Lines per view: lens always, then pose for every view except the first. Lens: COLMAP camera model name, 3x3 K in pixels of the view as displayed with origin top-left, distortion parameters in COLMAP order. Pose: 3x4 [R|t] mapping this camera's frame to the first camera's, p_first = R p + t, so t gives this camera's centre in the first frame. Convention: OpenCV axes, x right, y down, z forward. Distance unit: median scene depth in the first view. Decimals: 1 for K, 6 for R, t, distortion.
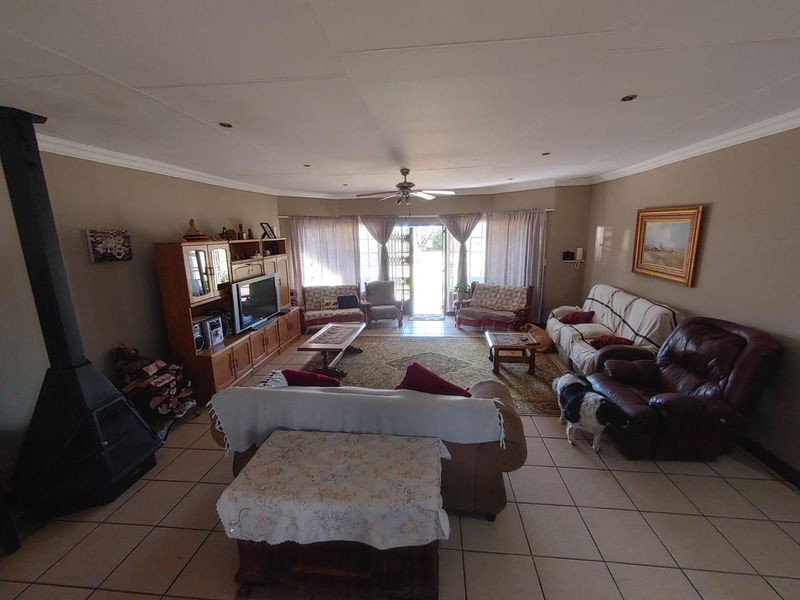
lens RADIAL K [[339.7, 0, 400.0], [0, 339.7, 300.0], [0, 0, 1]] dist [-0.003385, 0.000464]
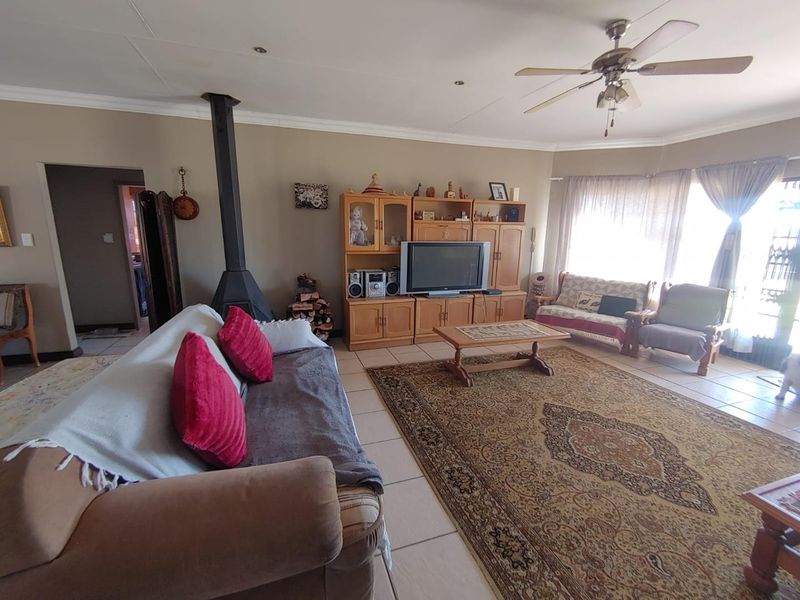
lens RADIAL K [[339.7, 0, 400.0], [0, 339.7, 300.0], [0, 0, 1]] dist [-0.003385, 0.000464]
pose [[0.422692, 0.213119, -0.880859, 0.376650], [-0.202049, 0.969654, 0.137646, -0.017492], [0.883463, 0.119795, 0.452926, 0.564324]]
